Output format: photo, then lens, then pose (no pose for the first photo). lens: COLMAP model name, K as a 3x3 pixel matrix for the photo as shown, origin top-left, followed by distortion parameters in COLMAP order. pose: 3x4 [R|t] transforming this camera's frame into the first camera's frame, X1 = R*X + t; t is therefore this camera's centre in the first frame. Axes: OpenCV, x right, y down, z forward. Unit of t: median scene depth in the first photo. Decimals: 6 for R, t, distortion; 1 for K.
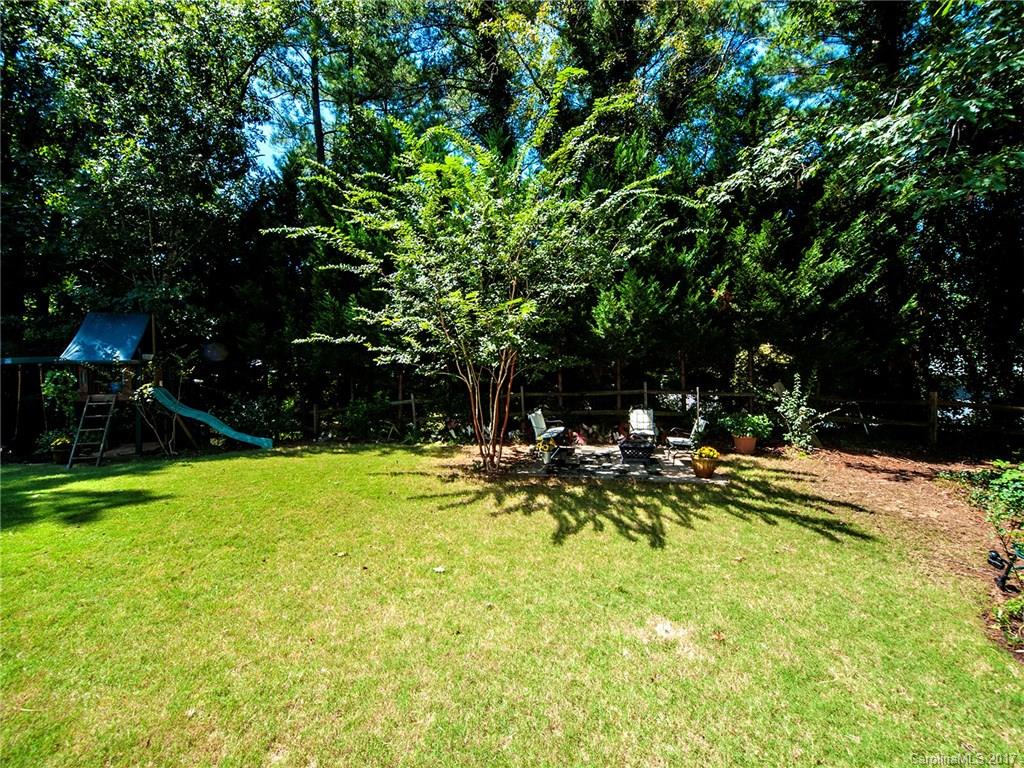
lens RADIAL K [[427.4, 0, 505.0], [0, 427.4, 373.5], [0, 0, 1]] dist [0.027315, -0.014509]
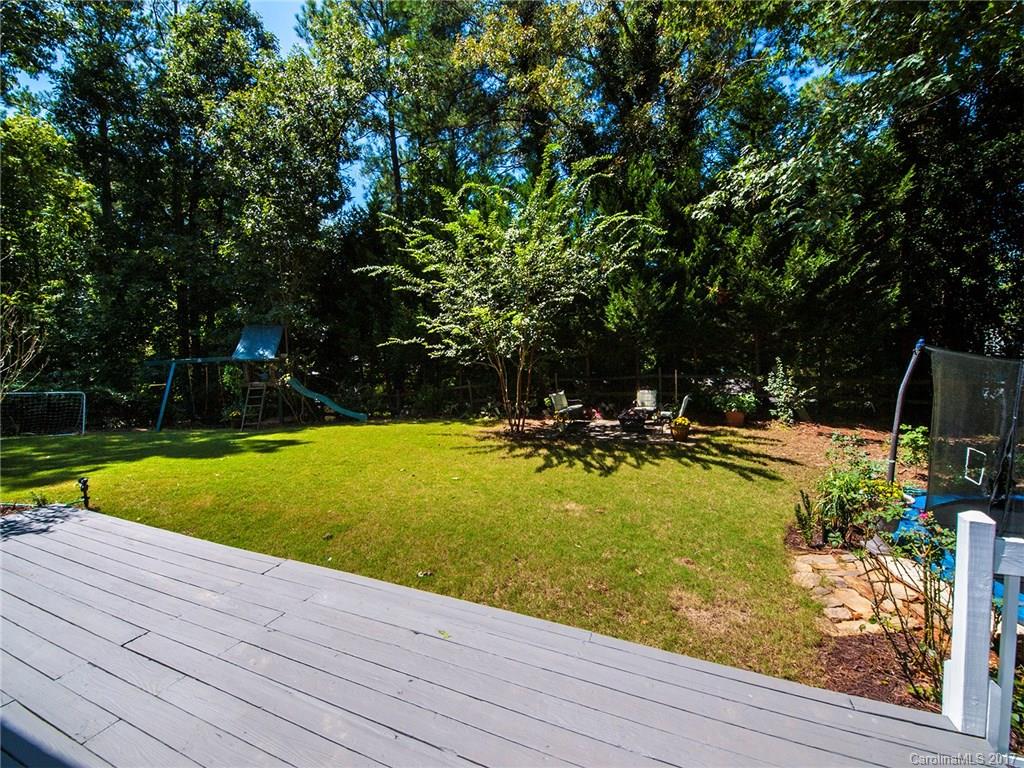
lens RADIAL K [[420.0, 0, 506.1], [0, 420.0, 380.6], [0, 0, 1]] dist [0.032432, -0.017427]
pose [[0.982978, -0.012162, -0.183323, 0.155860], [0.019275, 0.999127, 0.037068, 0.006352], [0.182712, -0.039970, 0.982354, -0.254181]]
